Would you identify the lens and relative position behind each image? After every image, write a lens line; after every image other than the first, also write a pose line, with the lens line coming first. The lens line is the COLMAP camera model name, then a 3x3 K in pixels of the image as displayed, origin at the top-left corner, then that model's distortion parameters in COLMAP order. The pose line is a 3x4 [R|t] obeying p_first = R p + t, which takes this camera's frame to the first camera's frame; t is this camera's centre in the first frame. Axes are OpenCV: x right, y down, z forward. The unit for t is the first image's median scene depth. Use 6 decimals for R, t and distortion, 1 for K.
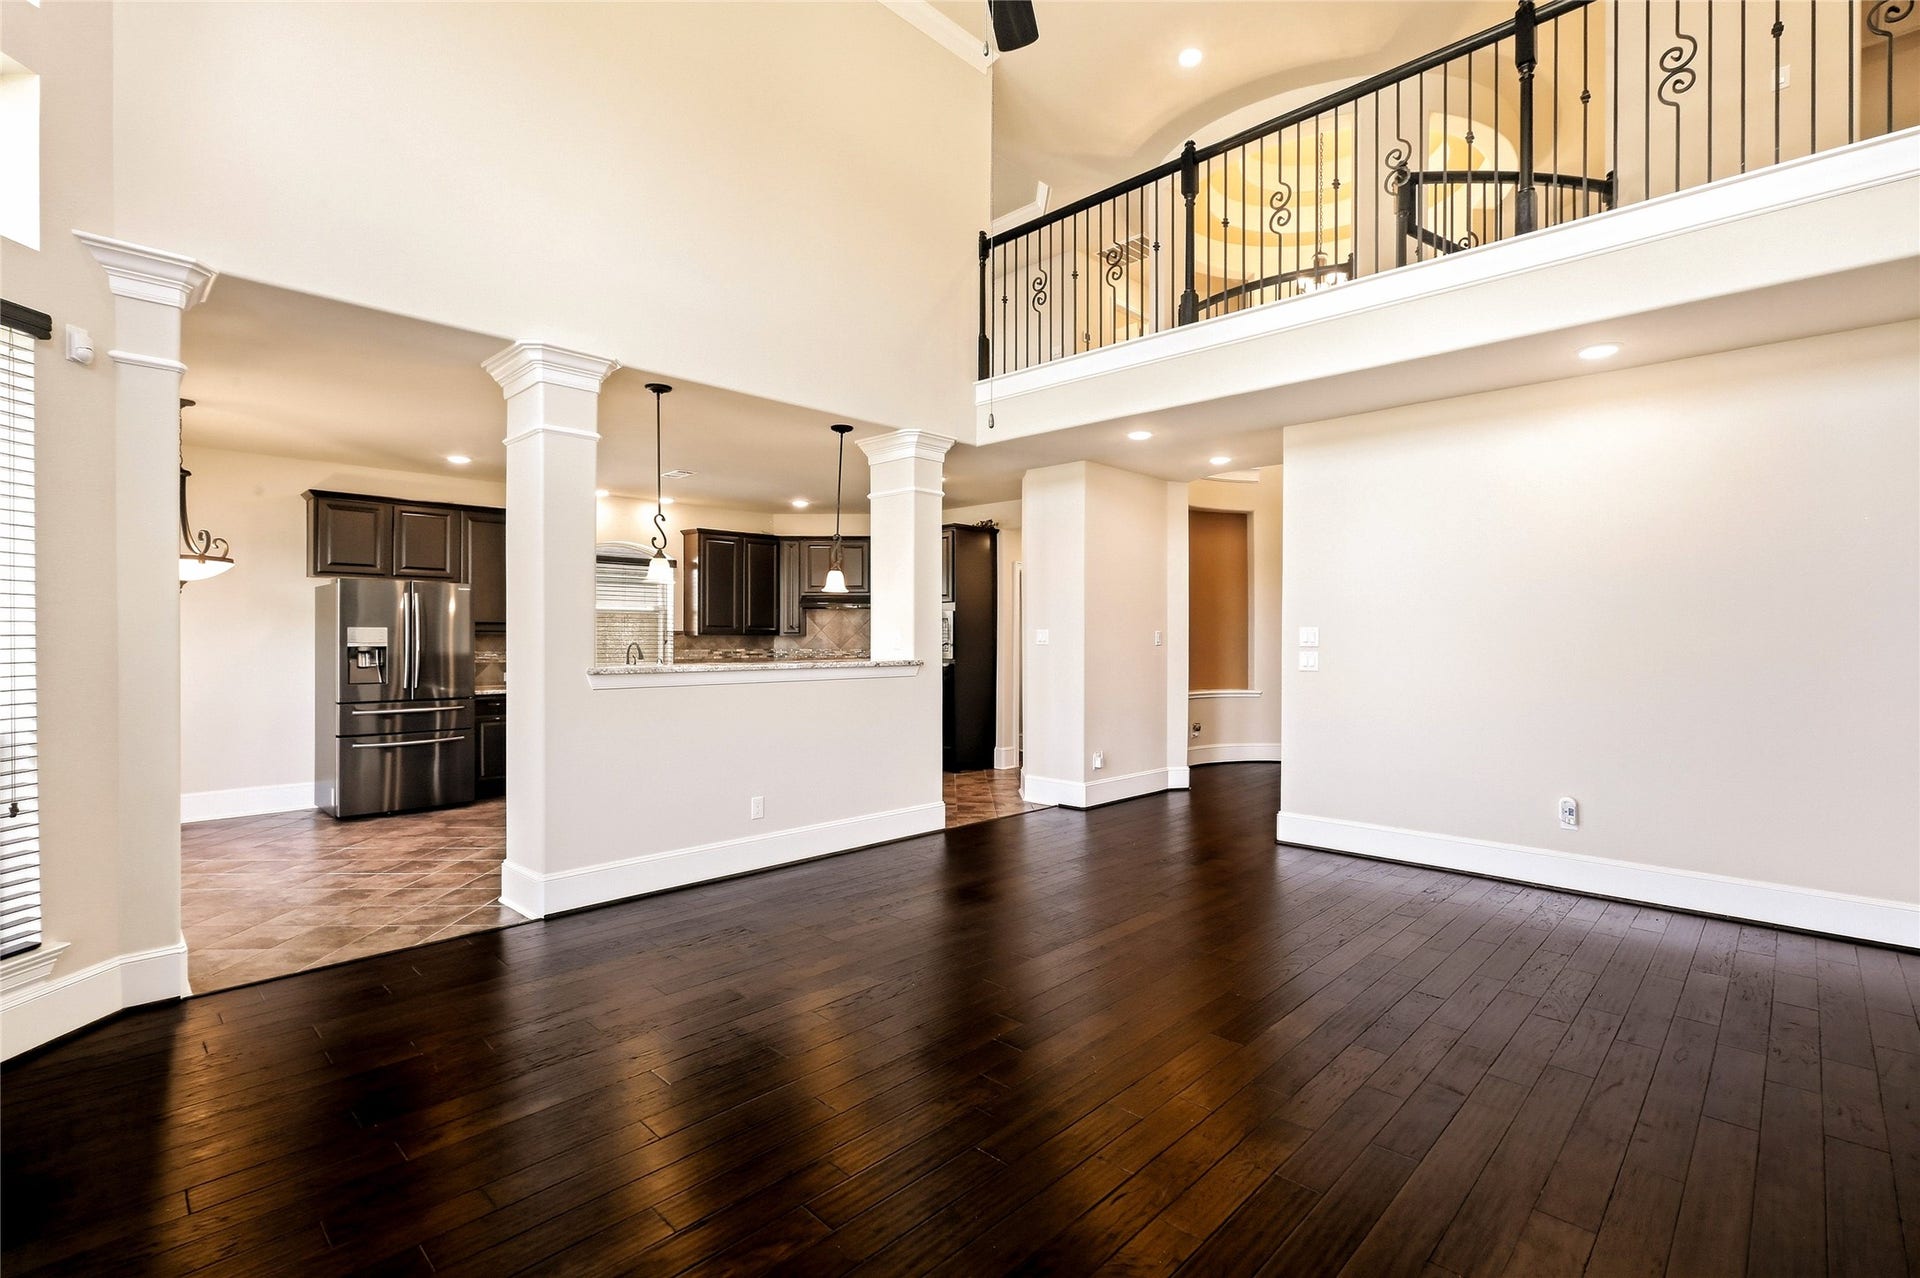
lens RADIAL K [[877.7, 0, 964.8], [0, 877.7, 634.2], [0, 0, 1]] dist [-0.003644, 0.002002]
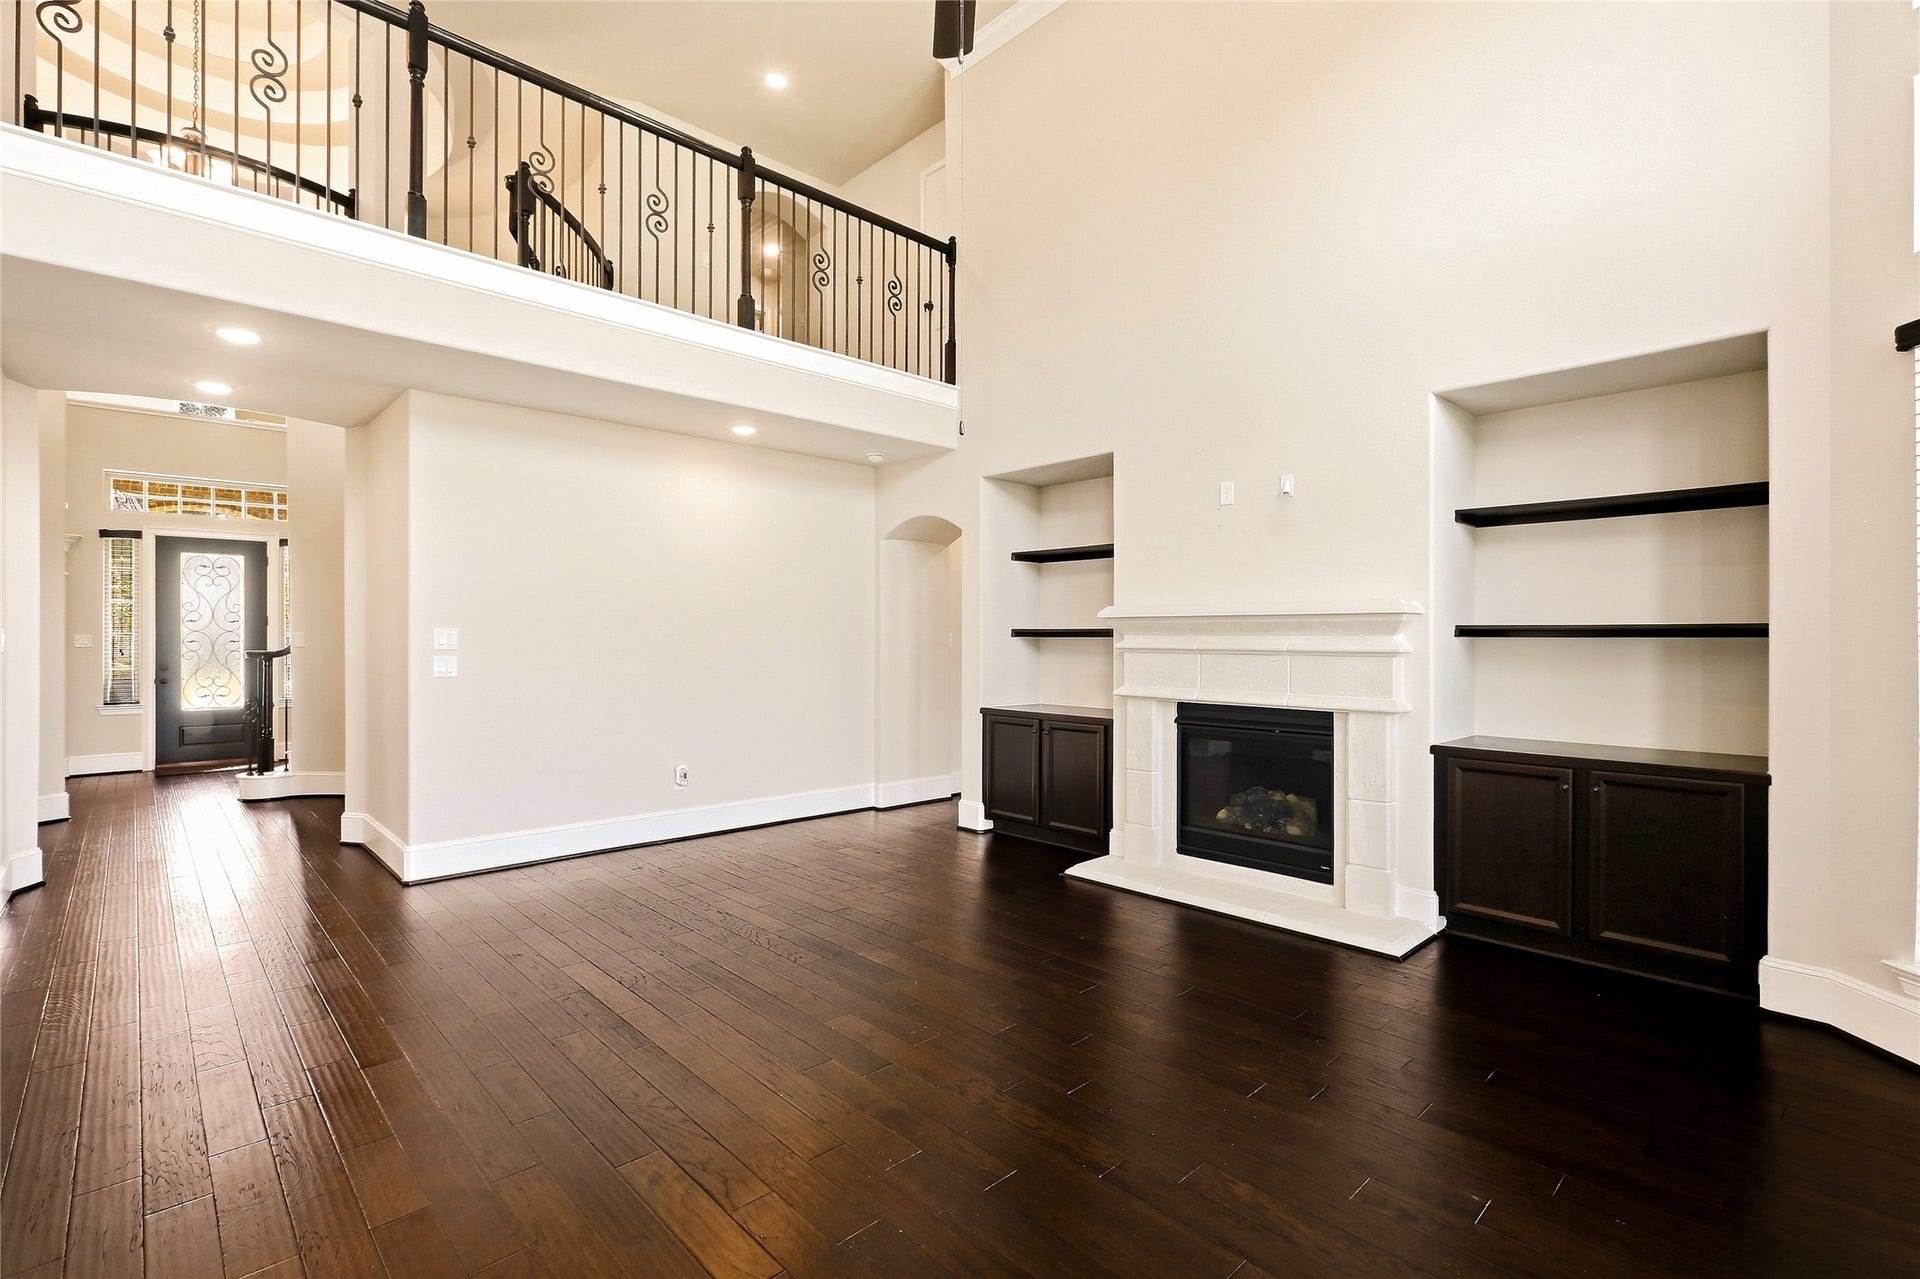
lens RADIAL K [[877.7, 0, 954.2], [0, 877.7, 633.0], [0, 0, 1]] dist [-0.003644, 0.002002]
pose [[0.048241, 0.002892, 0.998832, -0.439971], [-0.004373, 0.999987, -0.002684, -0.002383], [-0.998826, -0.004239, 0.048253, 0.427789]]
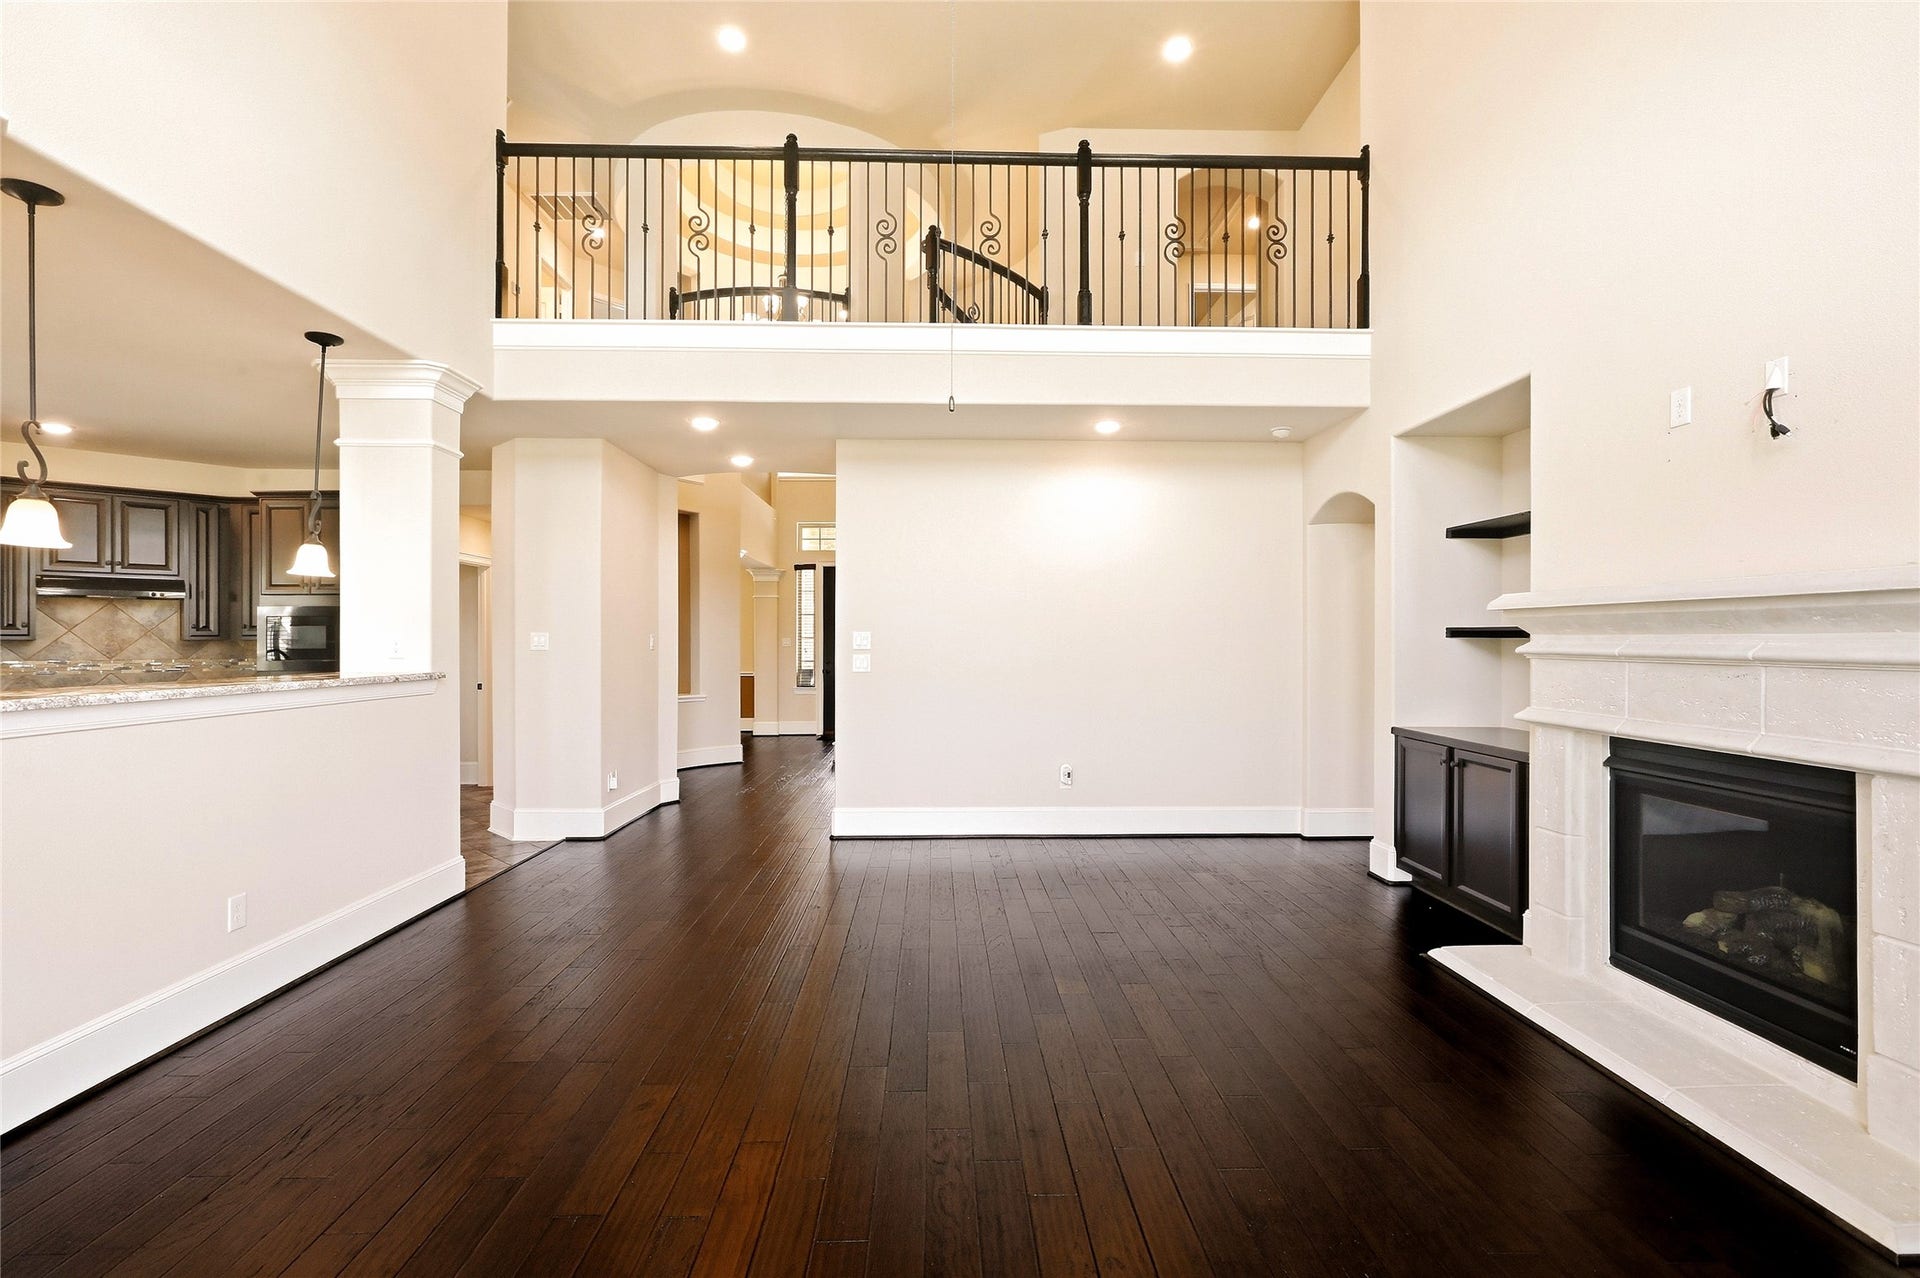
lens RADIAL K [[877.7, 0, 961.1], [0, 877.7, 636.1], [0, 0, 1]] dist [-0.003644, 0.002002]
pose [[0.700538, 0.001077, 0.713615, -0.272687], [-0.000817, 0.999999, -0.000707, -0.001497], [-0.713615, -0.000088, 0.700538, 0.157722]]
